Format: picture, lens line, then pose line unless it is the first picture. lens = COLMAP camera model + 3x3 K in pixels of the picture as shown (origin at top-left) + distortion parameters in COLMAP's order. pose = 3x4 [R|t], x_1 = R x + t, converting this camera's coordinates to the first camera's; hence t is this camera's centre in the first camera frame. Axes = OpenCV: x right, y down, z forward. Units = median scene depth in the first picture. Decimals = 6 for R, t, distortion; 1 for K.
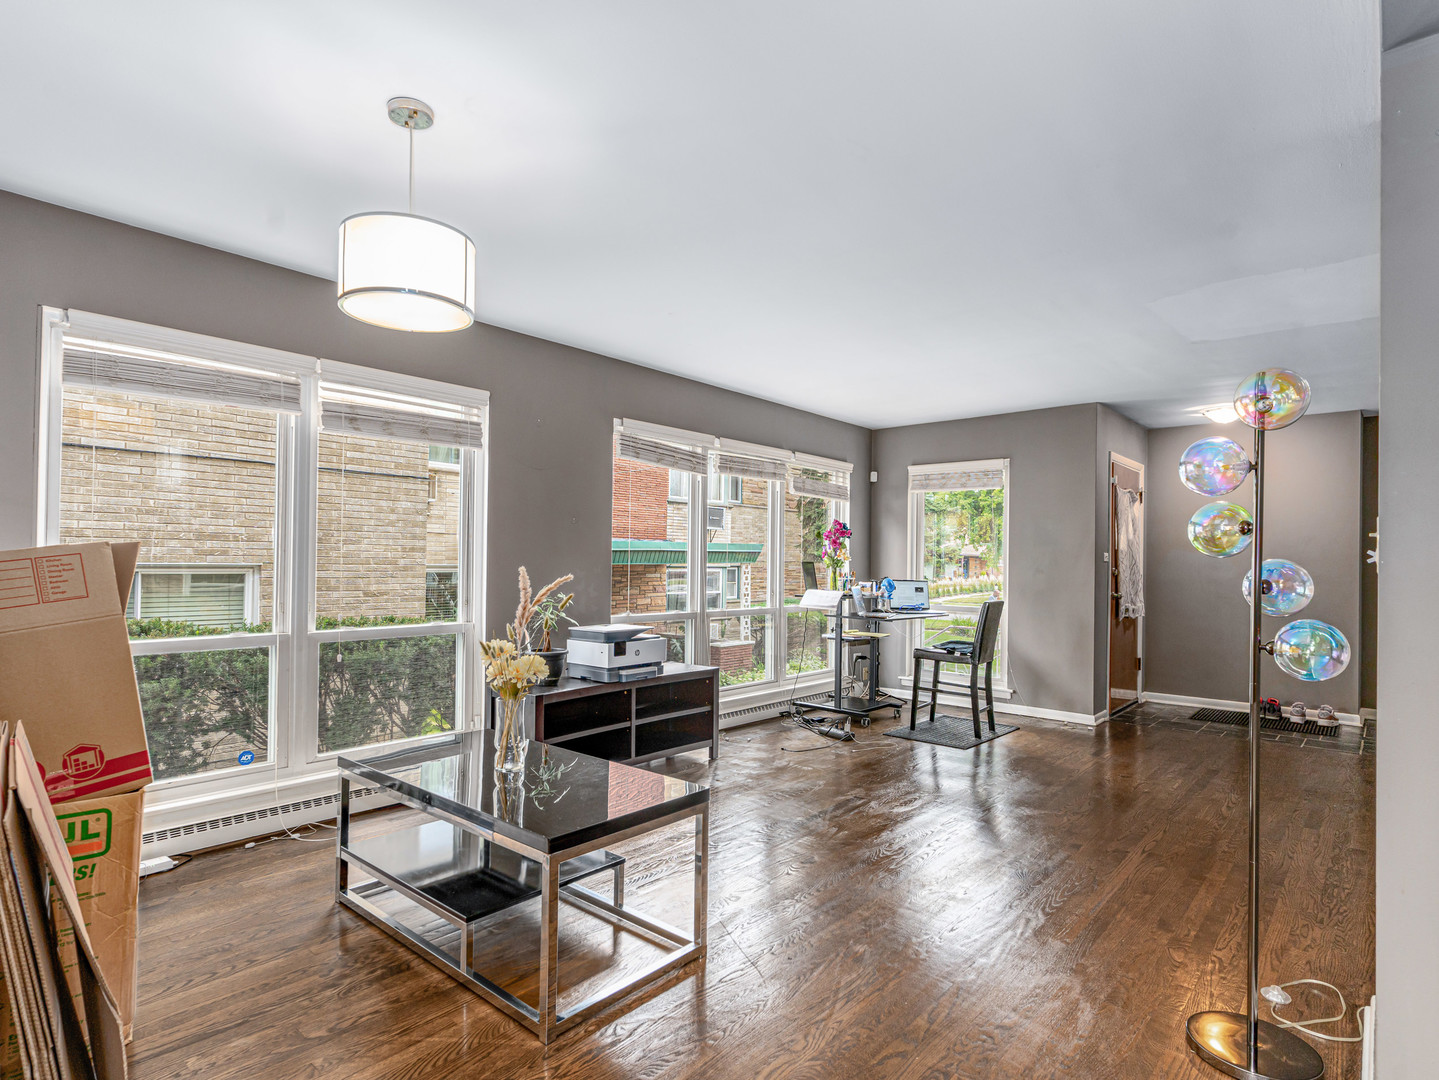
lens RADIAL K [[765.7, 0, 714.2], [0, 765.7, 538.3], [0, 0, 1]] dist [0.002519, 0.001325]
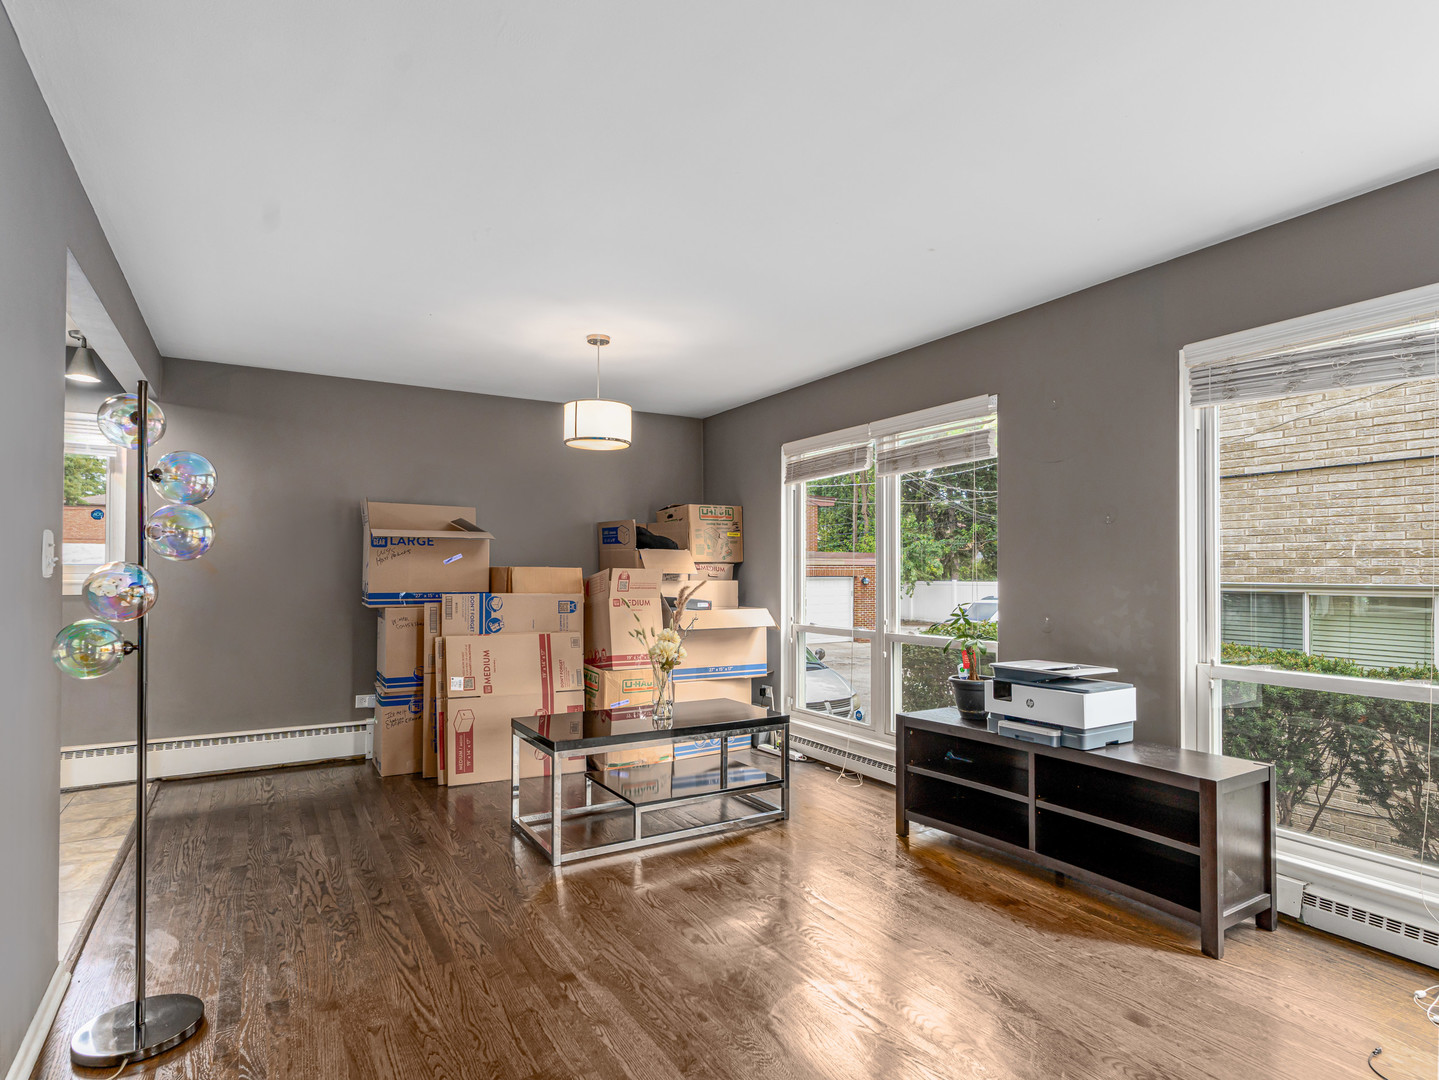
lens RADIAL K [[765.7, 0, 727.2], [0, 765.7, 560.4], [0, 0, 1]] dist [0.002519, 0.001325]
pose [[-0.286332, -0.030394, -0.957648, 0.402305], [0.023022, 0.998990, -0.038590, 0.023460], [0.957854, -0.033097, -0.285343, 0.570982]]
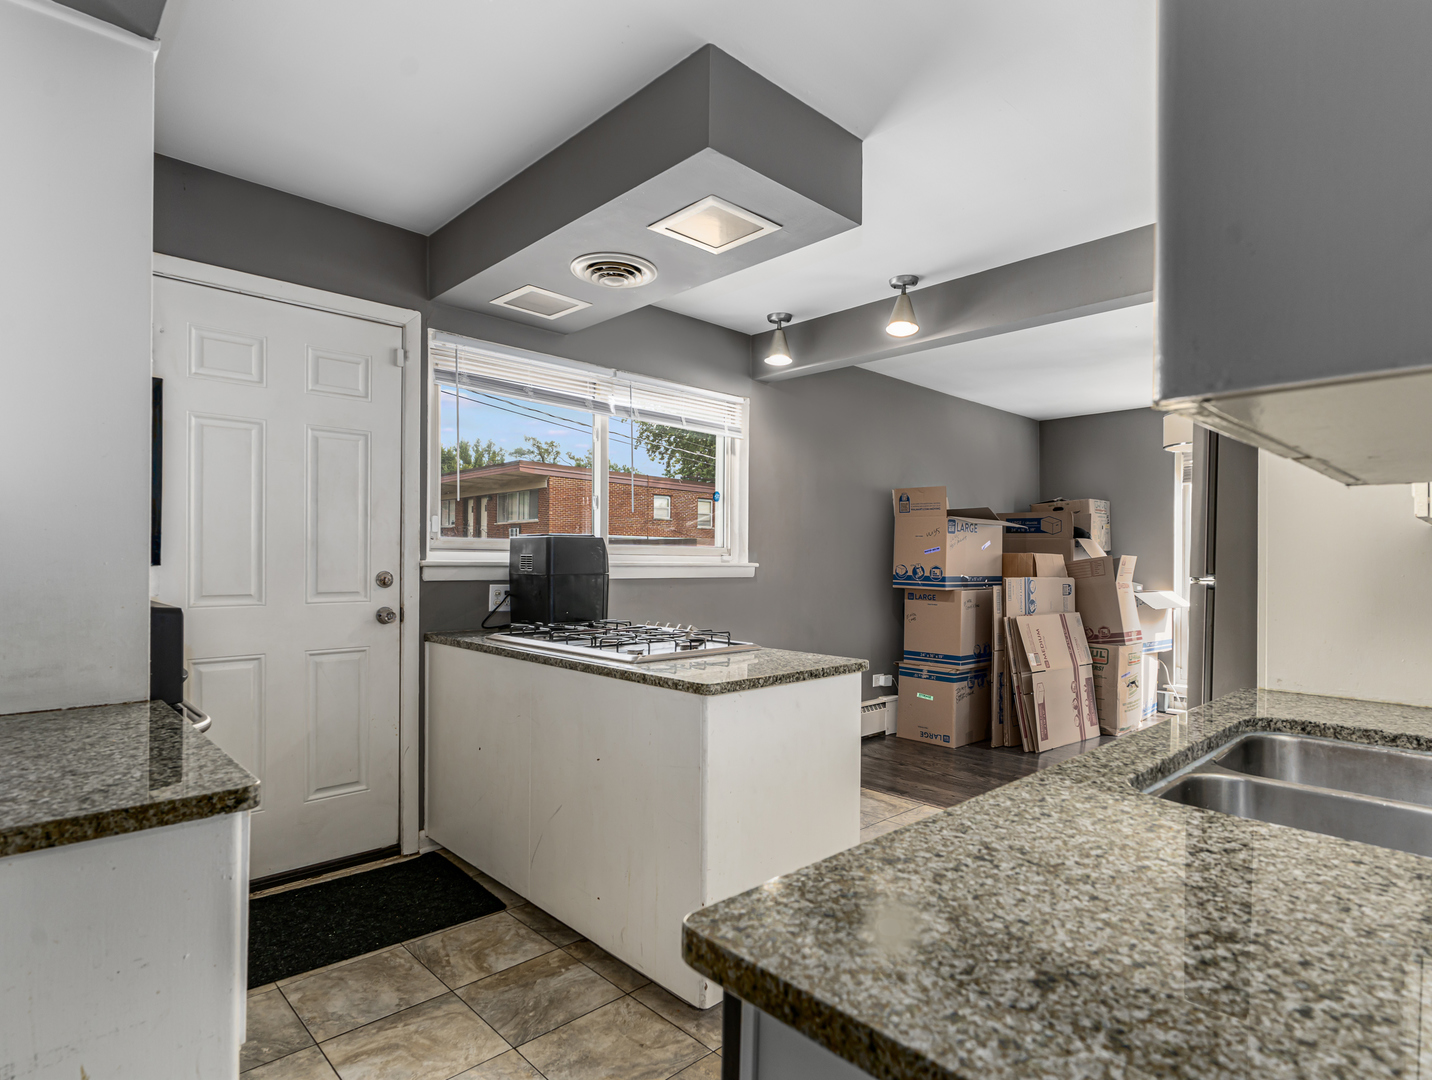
lens RADIAL K [[762.0, 0, 724.6], [0, 762.0, 544.9], [0, 0, 1]] dist [0.002519, 0.001325]
pose [[-0.091253, -0.025576, -0.995499, 0.572072], [0.019725, 0.999428, -0.027485, 0.005525], [0.995632, -0.022144, -0.090696, -0.040378]]
